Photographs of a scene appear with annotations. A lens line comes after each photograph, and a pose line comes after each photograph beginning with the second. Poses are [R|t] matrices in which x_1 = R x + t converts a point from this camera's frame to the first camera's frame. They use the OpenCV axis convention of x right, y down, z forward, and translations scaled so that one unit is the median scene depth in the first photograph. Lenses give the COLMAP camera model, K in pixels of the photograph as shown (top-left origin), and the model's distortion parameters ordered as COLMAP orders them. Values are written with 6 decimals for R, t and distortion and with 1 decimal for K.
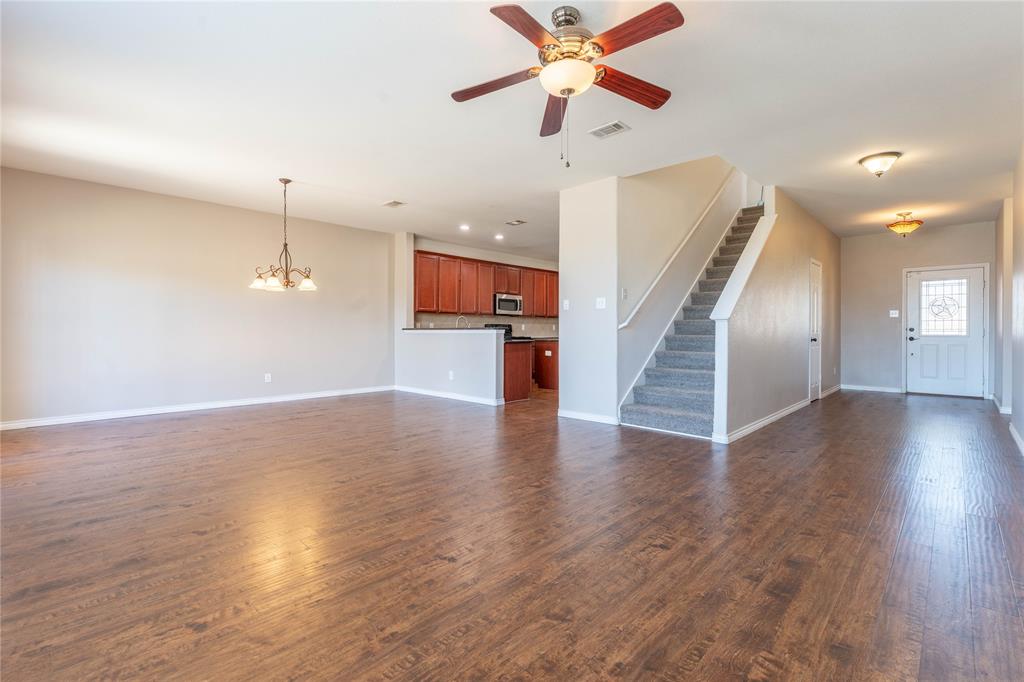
lens RADIAL K [[479.5, 0, 510.8], [0, 479.5, 335.3], [0, 0, 1]] dist [-0.002233, -0.000084]
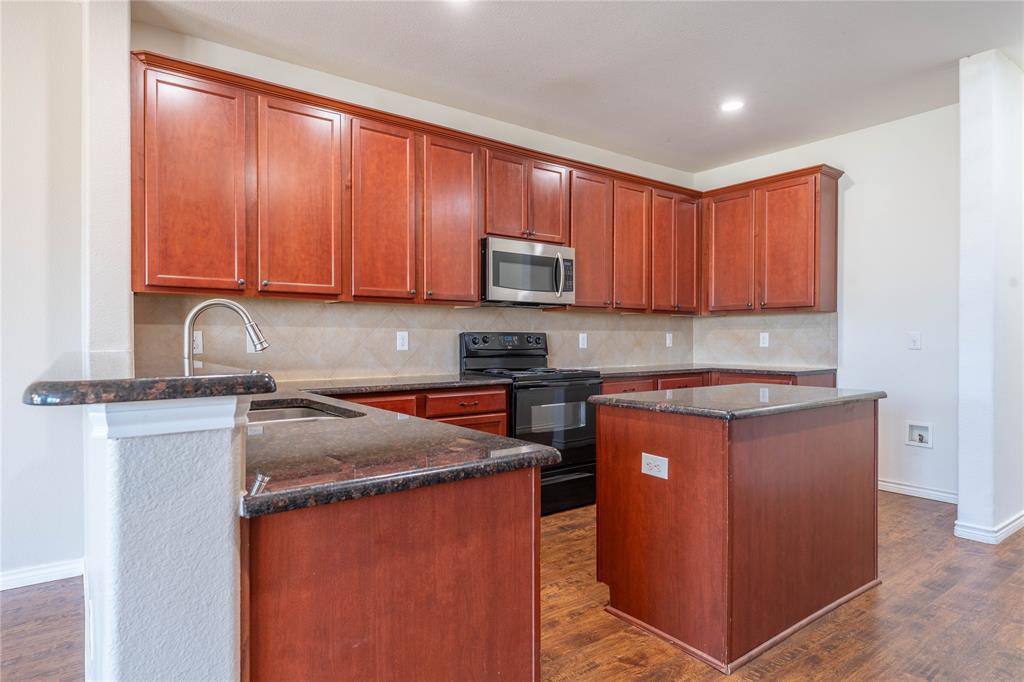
lens RADIAL K [[569.2, 0, 517.8], [0, 569.2, 341.2], [0, 0, 1]] dist [-0.001089, 0.001363]
pose [[0.987294, -0.002994, -0.158875, 0.047895], [0.002301, 0.999987, -0.004545, -0.015084], [0.158887, 0.004122, 0.987288, 0.607853]]
